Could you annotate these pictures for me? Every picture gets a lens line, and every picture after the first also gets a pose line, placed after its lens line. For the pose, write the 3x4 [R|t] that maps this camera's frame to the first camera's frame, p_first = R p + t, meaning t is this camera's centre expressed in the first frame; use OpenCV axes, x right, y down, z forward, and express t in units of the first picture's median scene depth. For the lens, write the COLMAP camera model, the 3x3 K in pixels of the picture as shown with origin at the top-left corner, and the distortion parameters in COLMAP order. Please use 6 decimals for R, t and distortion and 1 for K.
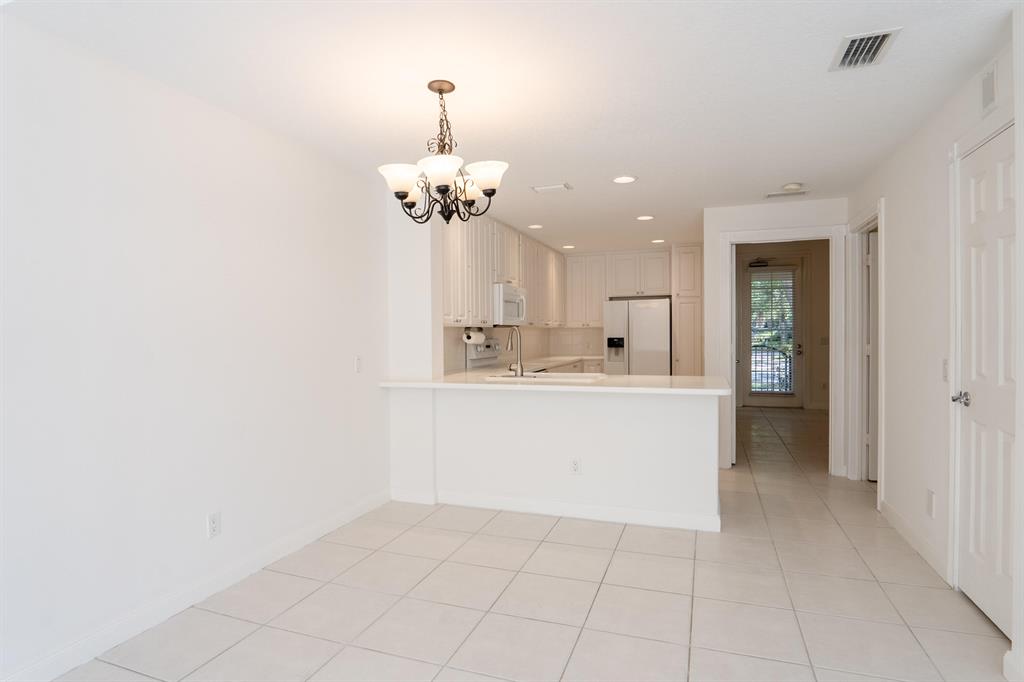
lens RADIAL K [[541.8, 0, 512.0], [0, 541.8, 341.0], [0, 0, 1]] dist [-0.027372, 0.002511]
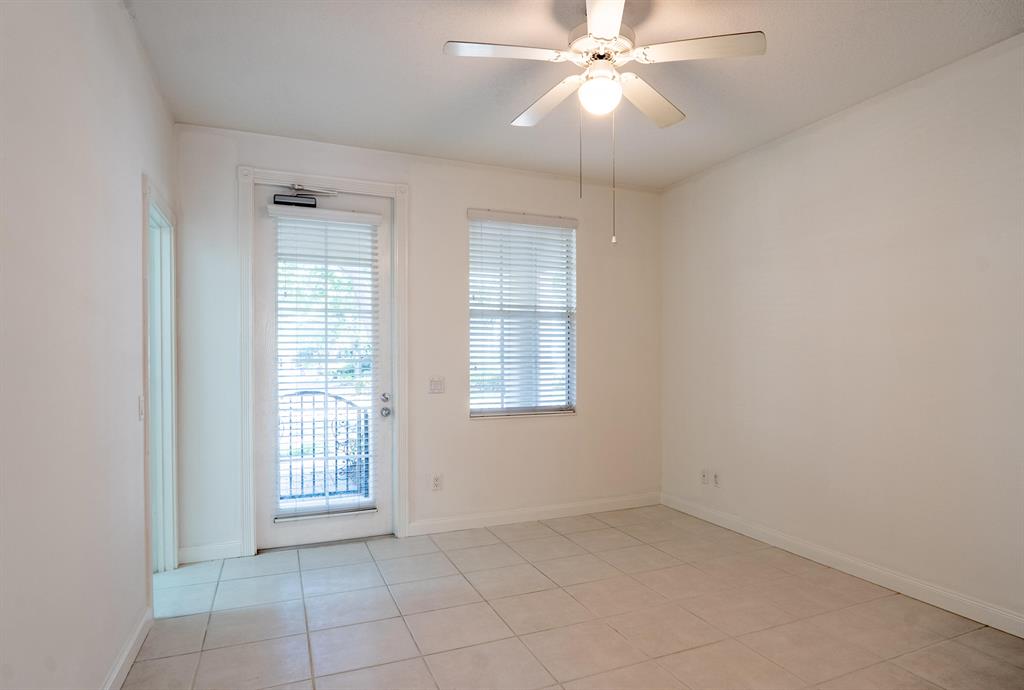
lens RADIAL K [[583.0, 0, 539.3], [0, 583.0, 366.7], [0, 0, 1]] dist [-0.025825, -0.000300]
pose [[0.718325, 0.001083, 0.695706, 0.557705], [0.004893, 0.999966, -0.006609, -0.023581], [-0.695690, 0.008151, 0.718296, 1.085688]]
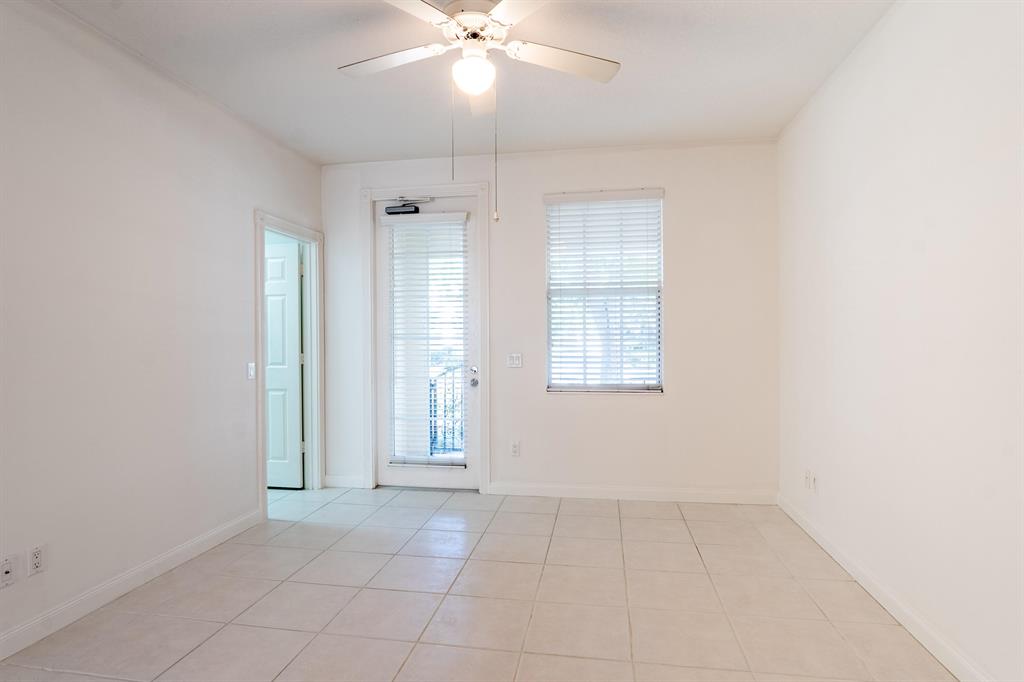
lens RADIAL K [[541.8, 0, 512.0], [0, 541.8, 341.0], [0, 0, 1]] dist [-0.027372, 0.002511]
pose [[0.984062, 0.004881, 0.177757, 0.921580], [-0.003121, 0.999943, -0.010175, -0.025222], [-0.177796, 0.009458, 0.984022, 0.933290]]
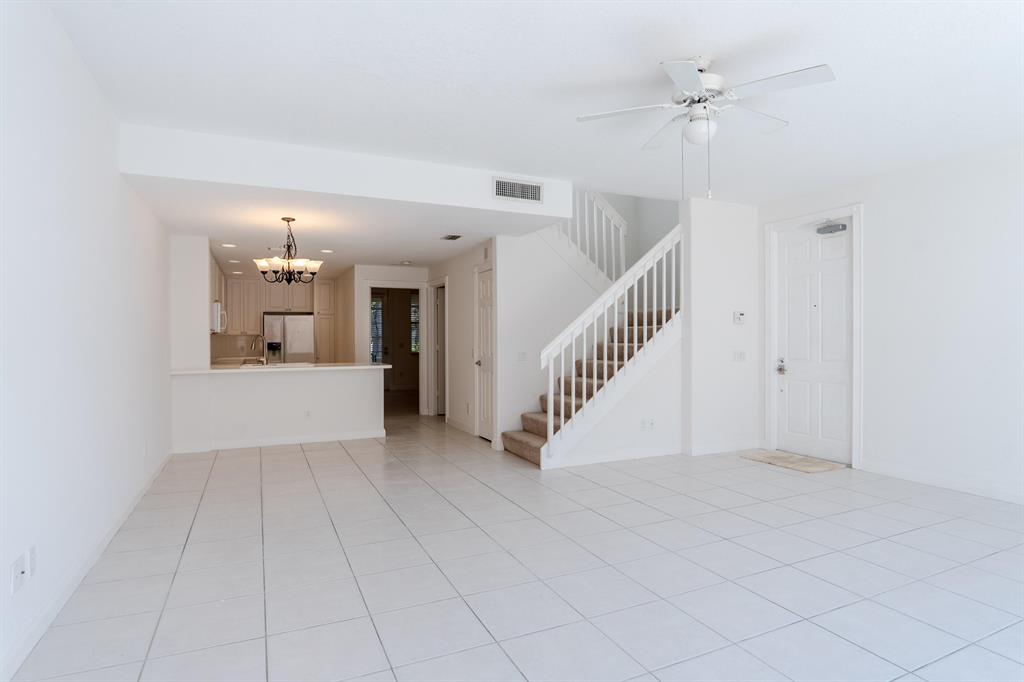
lens RADIAL K [[541.8, 0, 512.0], [0, 541.8, 341.0], [0, 0, 1]] dist [-0.027372, 0.002511]
pose [[0.706666, 0.002446, 0.707543, -0.527134], [0.008100, 0.999901, -0.011547, 0.016027], [-0.707501, 0.013891, 0.706576, -0.573056]]
